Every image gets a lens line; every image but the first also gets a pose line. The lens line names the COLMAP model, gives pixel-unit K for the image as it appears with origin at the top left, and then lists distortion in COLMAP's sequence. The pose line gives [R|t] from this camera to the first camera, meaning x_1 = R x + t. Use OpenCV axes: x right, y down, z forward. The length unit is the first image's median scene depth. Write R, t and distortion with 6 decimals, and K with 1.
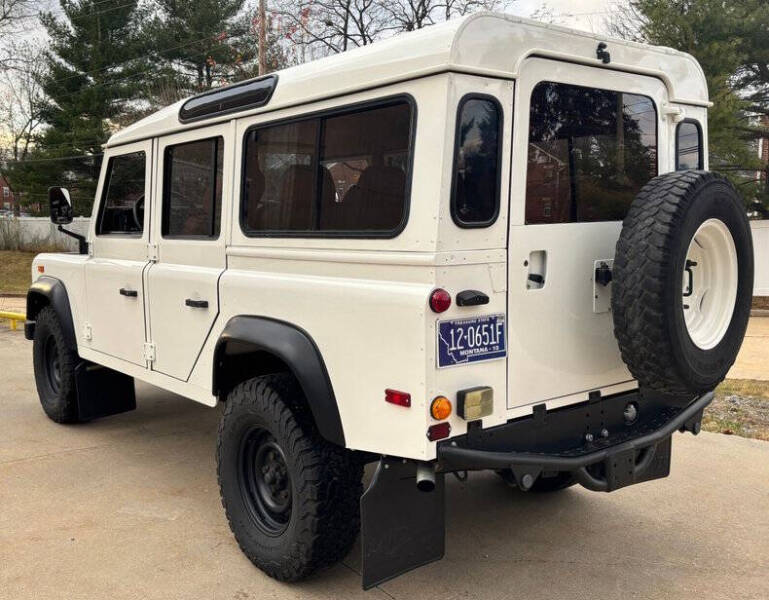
lens RADIAL K [[814.6, 0, 384.5], [0, 814.6, 300.0], [0, 0, 1]] dist [0.021617, 0.000064]
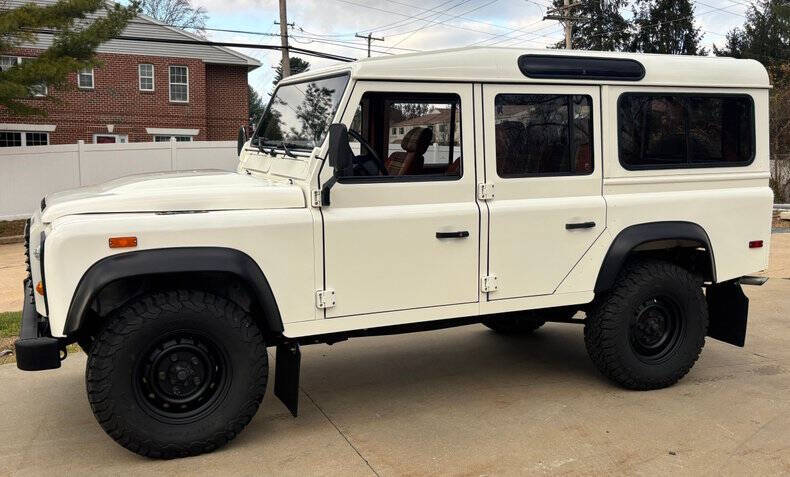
lens RADIAL K [[789.1, 0, 418.9], [0, 789.1, 258.3], [0, 0, 1]] dist [0.019547, 0.004774]
pose [[0.228365, -0.135064, 0.964161, -1.742348], [0.101854, 0.988210, 0.114308, -0.131593], [-0.968233, 0.072100, 0.239429, 1.117898]]
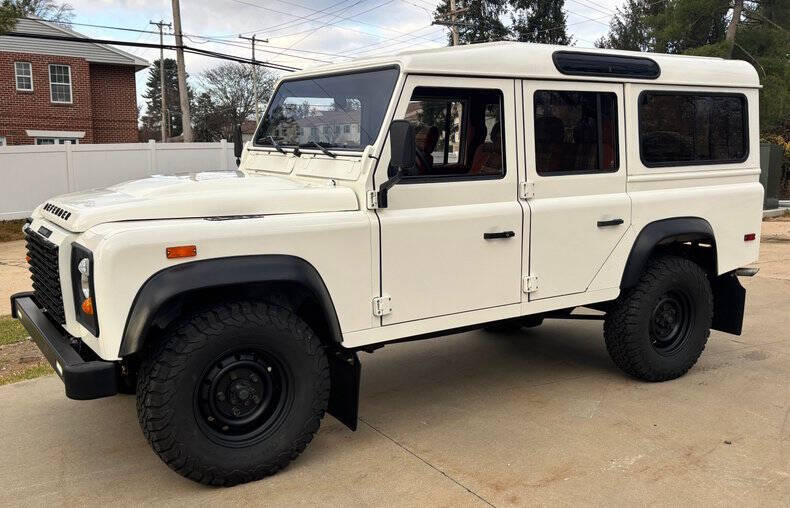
lens RADIAL K [[764.0, 0, 427.3], [0, 764.0, 279.6], [0, 0, 1]] dist [0.013710, 0.007375]
pose [[0.066755, -0.167884, 0.983544, -1.700154], [0.109972, 0.980975, 0.159981, -0.155477], [-0.991690, 0.097482, 0.083947, 1.399652]]
